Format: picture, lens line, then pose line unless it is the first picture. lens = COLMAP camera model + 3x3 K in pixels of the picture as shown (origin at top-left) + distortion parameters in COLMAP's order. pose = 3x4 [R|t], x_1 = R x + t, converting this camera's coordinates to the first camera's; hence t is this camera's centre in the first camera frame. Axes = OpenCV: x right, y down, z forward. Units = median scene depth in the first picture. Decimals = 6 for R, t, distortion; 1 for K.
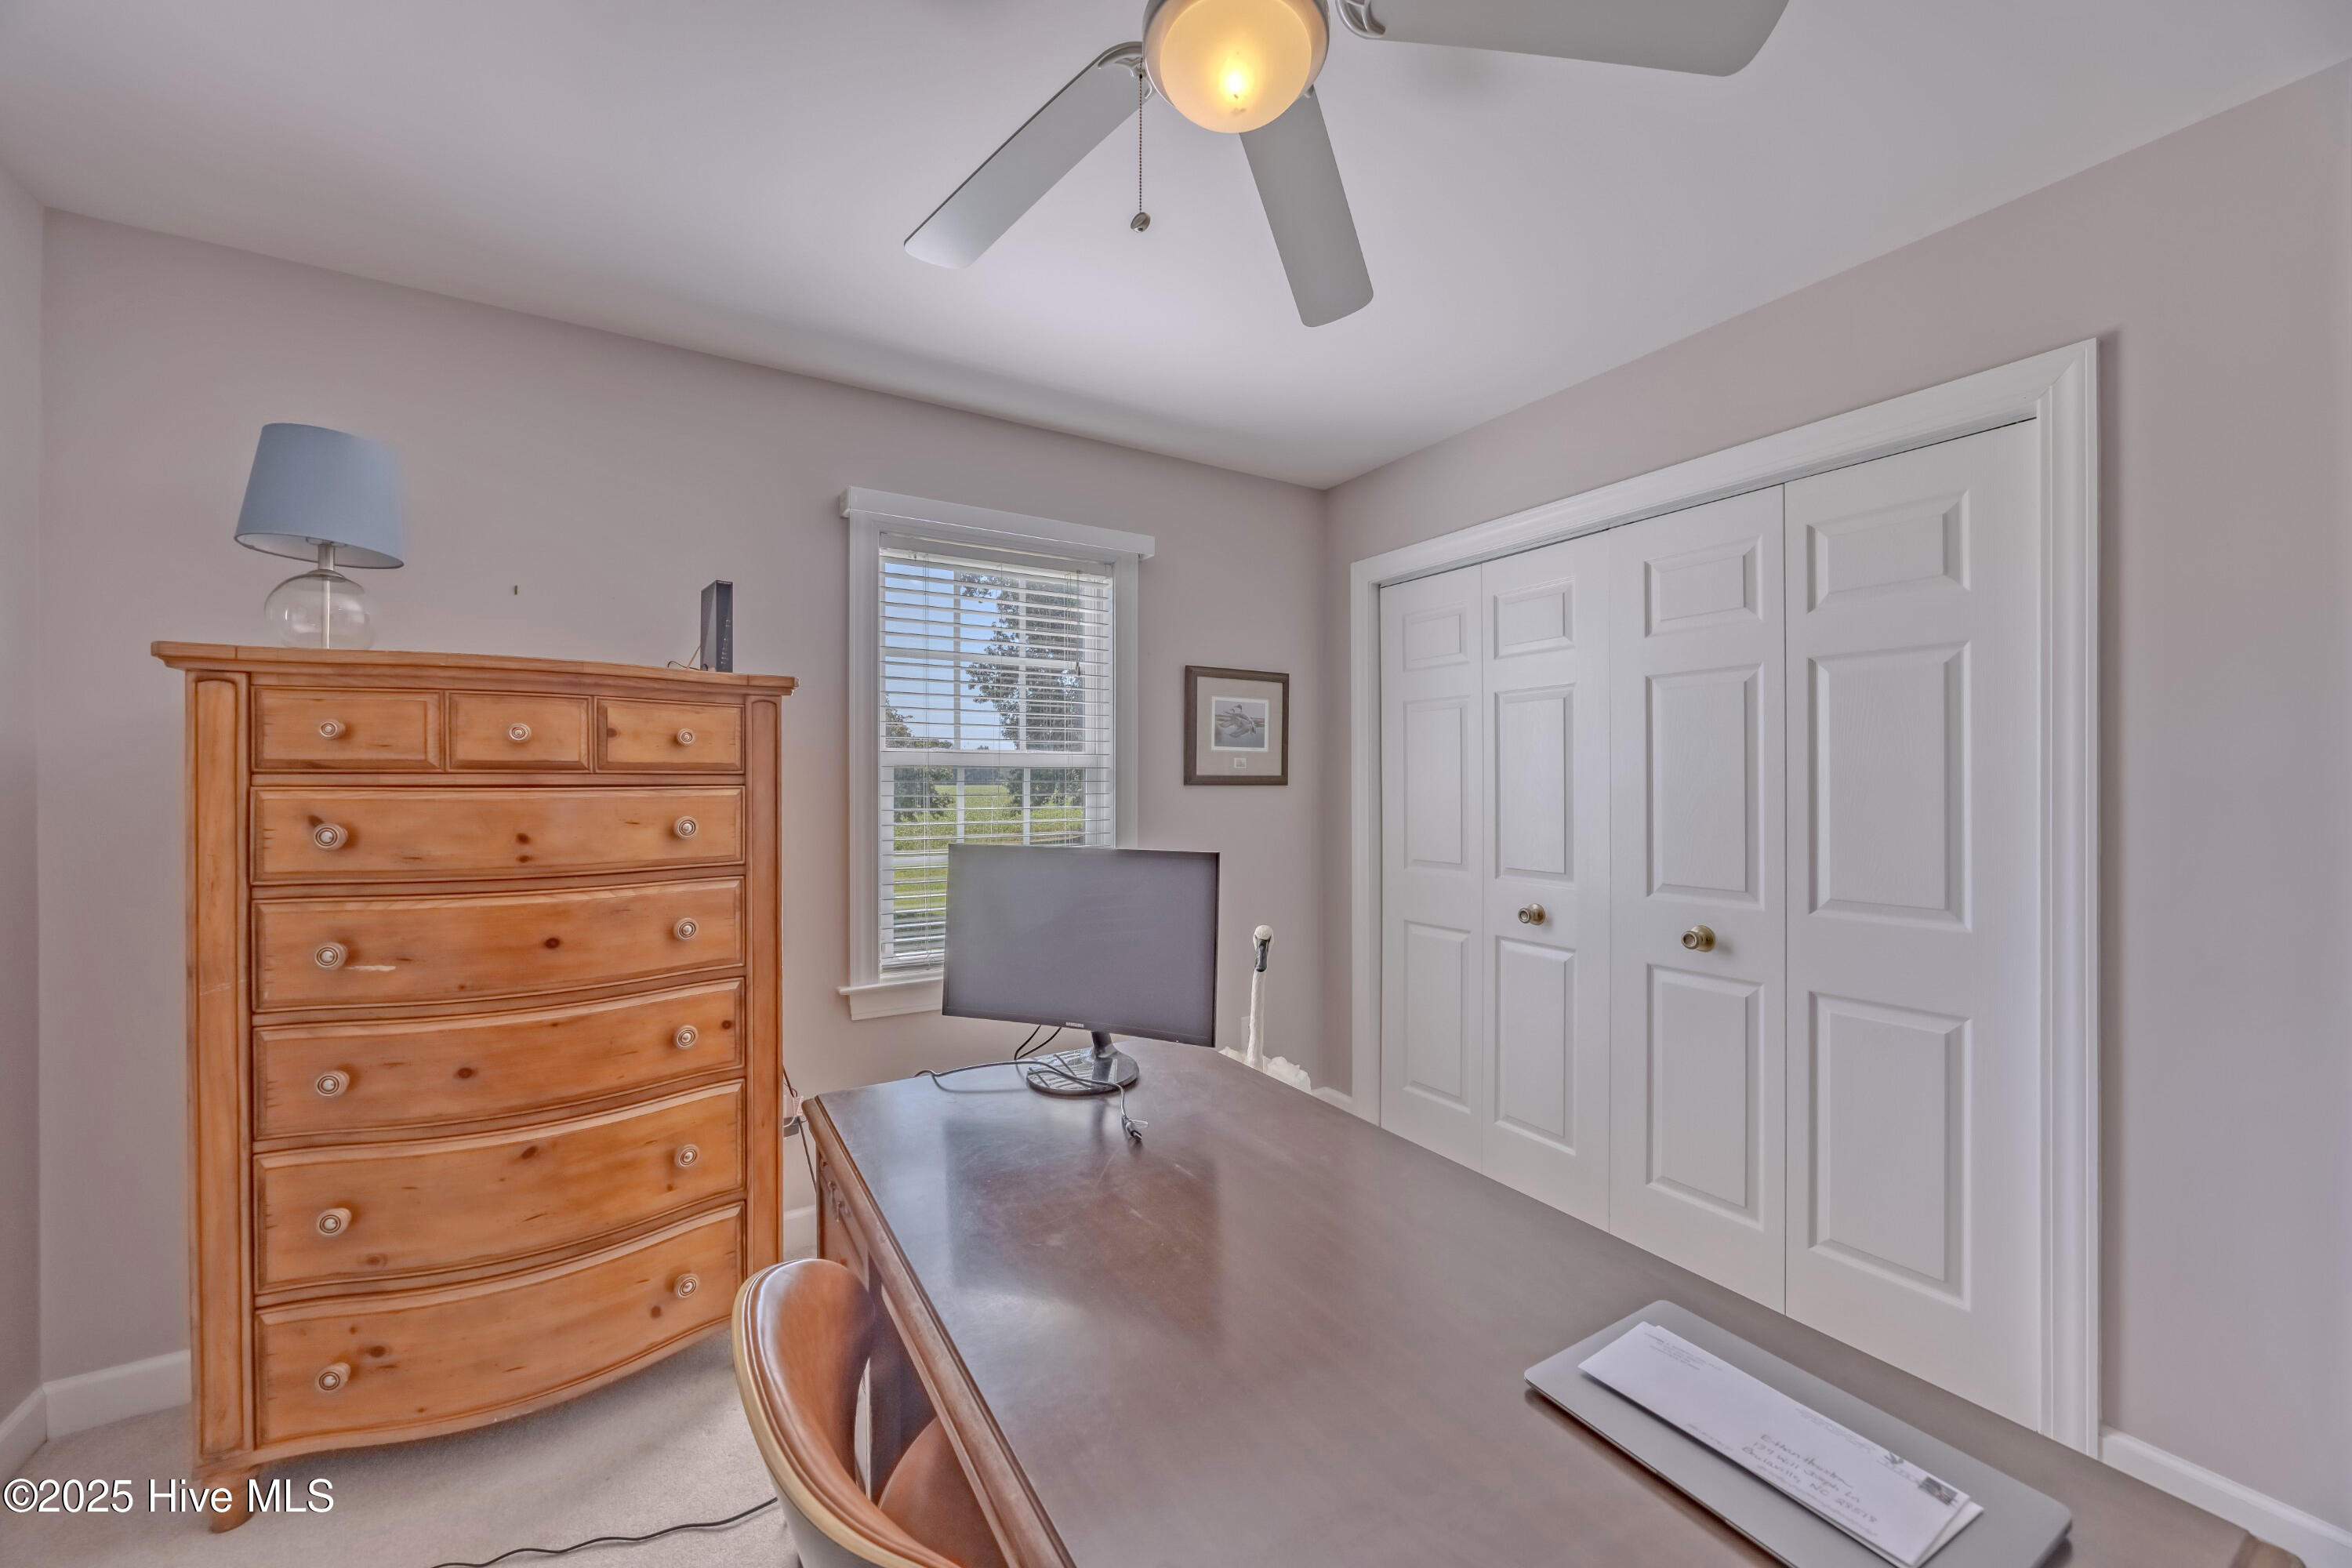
lens RADIAL K [[917.4, 0, 1152.4], [0, 917.4, 779.9], [0, 0, 1]] dist [0.002282, 0.000139]
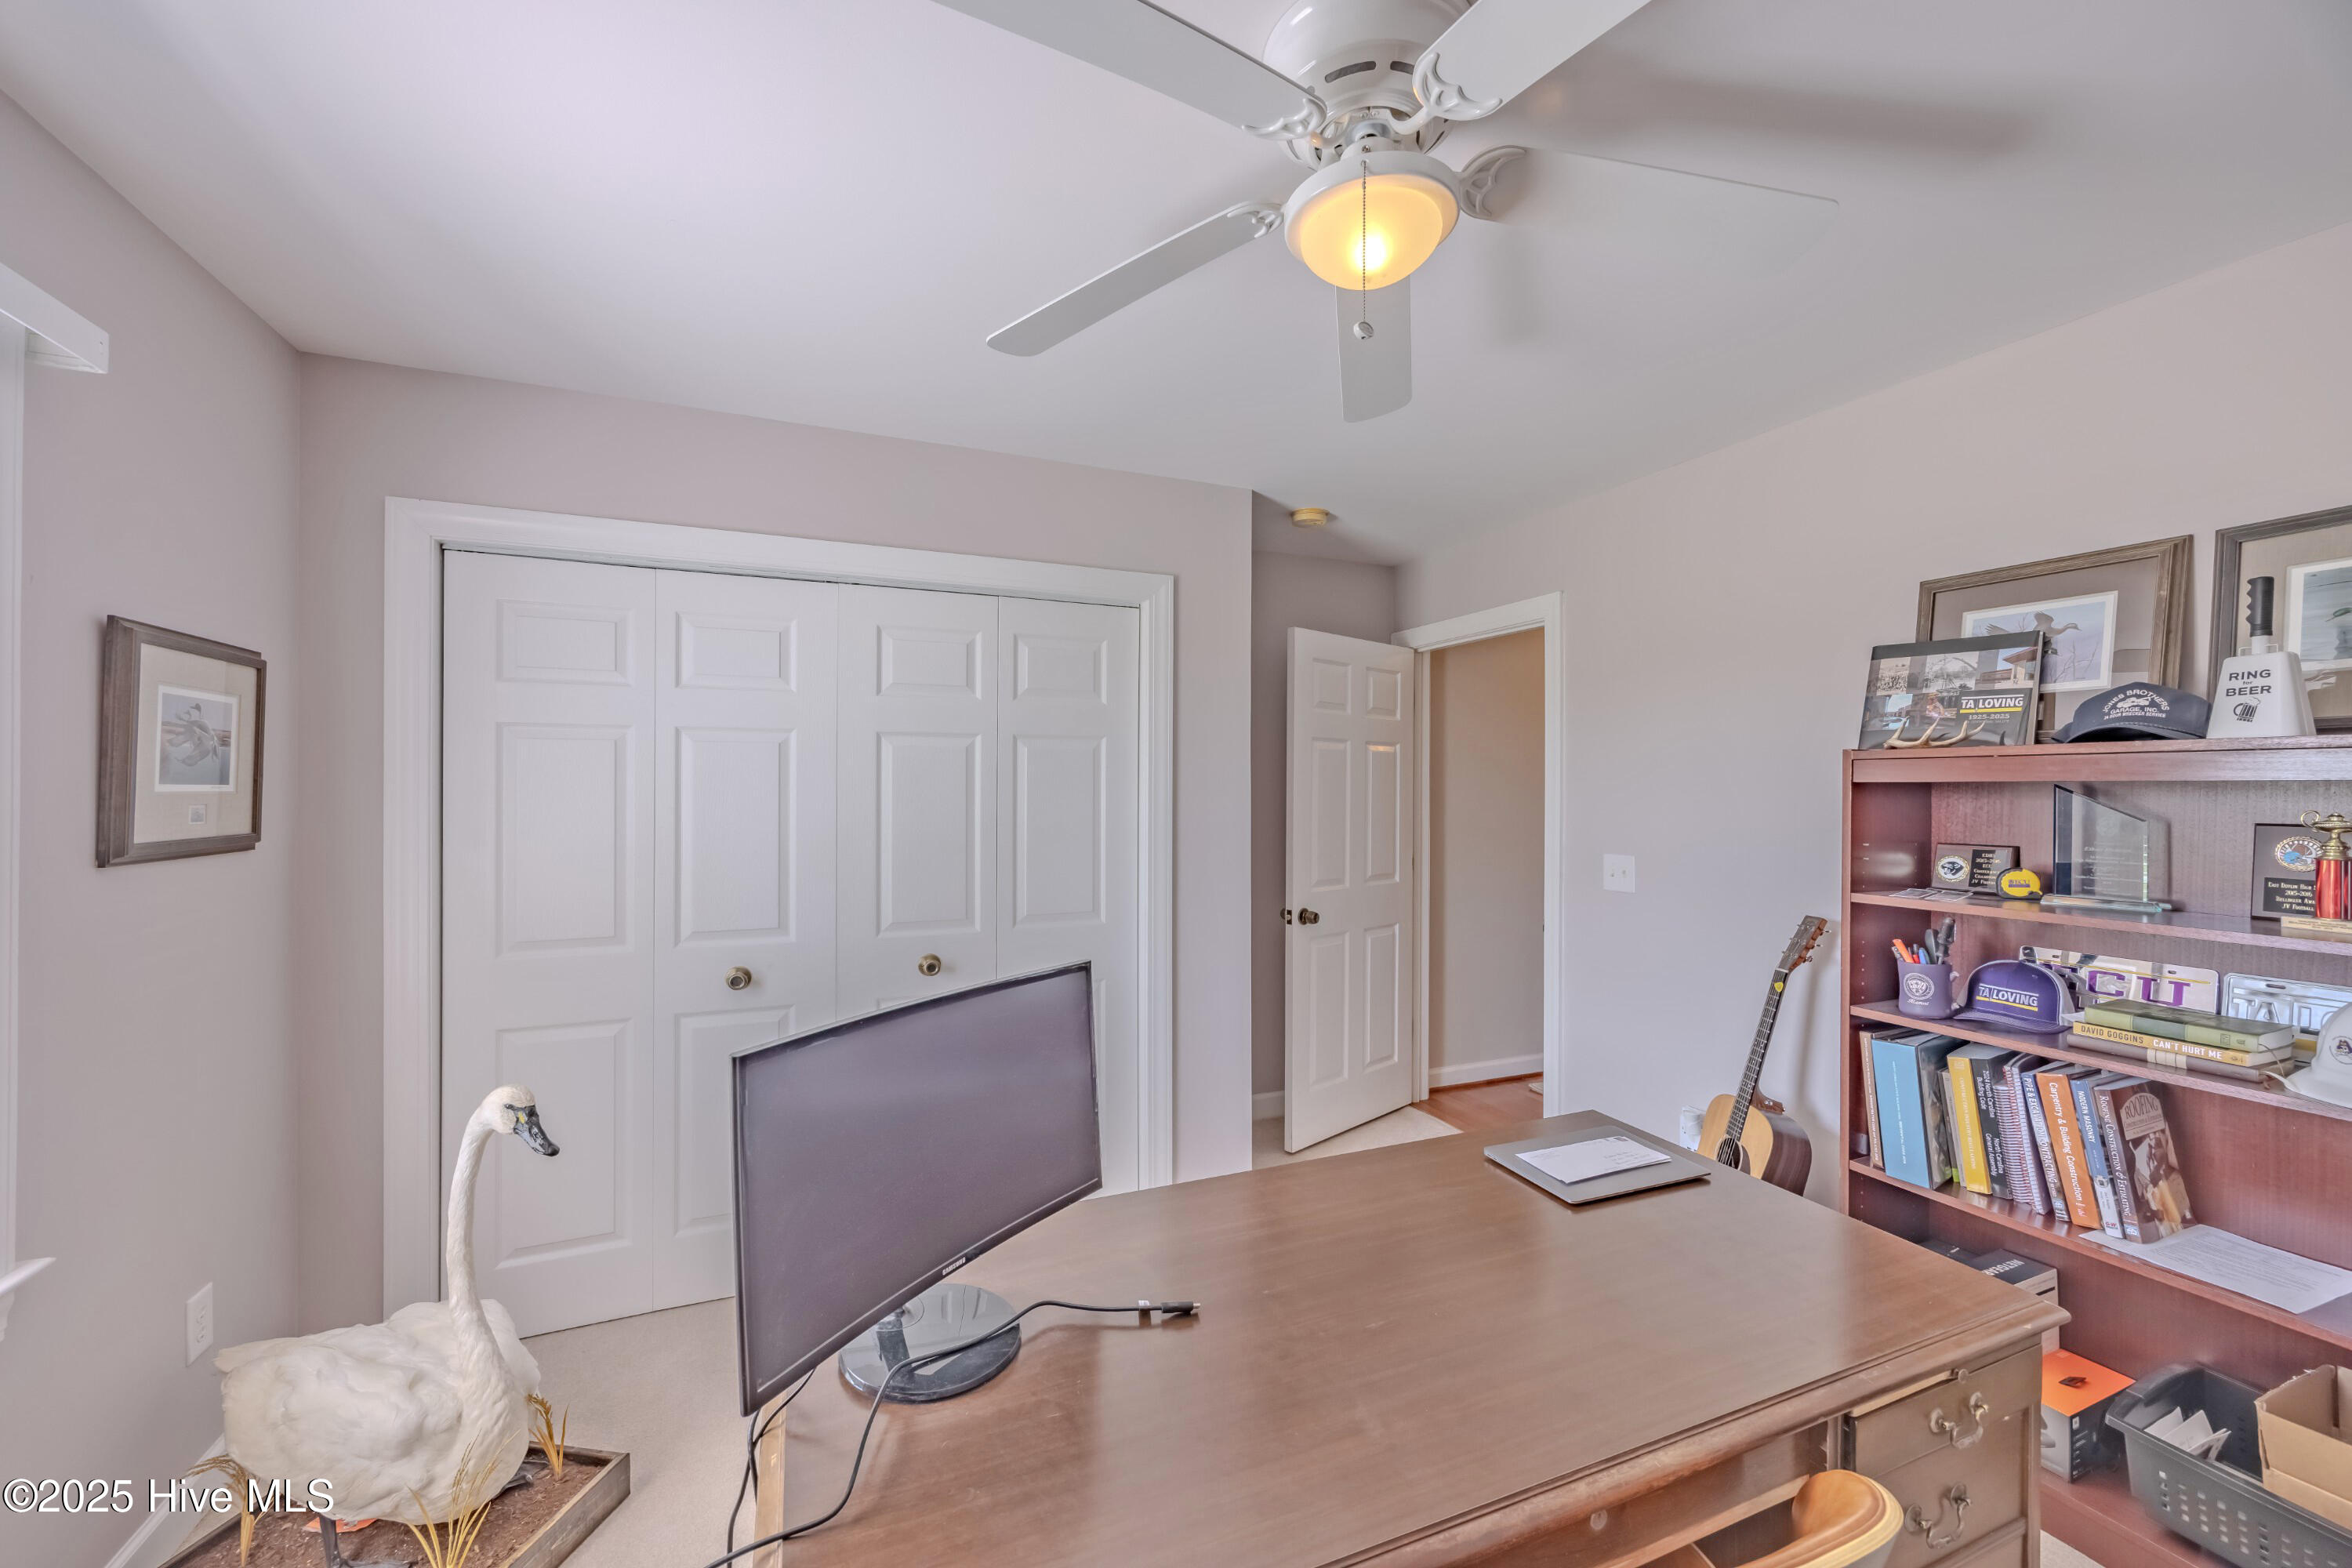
lens RADIAL K [[917.4, 0, 1189.5], [0, 917.4, 779.4], [0, 0, 1]] dist [0.002282, 0.000139]
pose [[0.119378, 0.008006, 0.992817, -0.382478], [-0.004819, 0.999960, -0.007484, -0.040295], [-0.992837, -0.003891, 0.119412, 0.403119]]
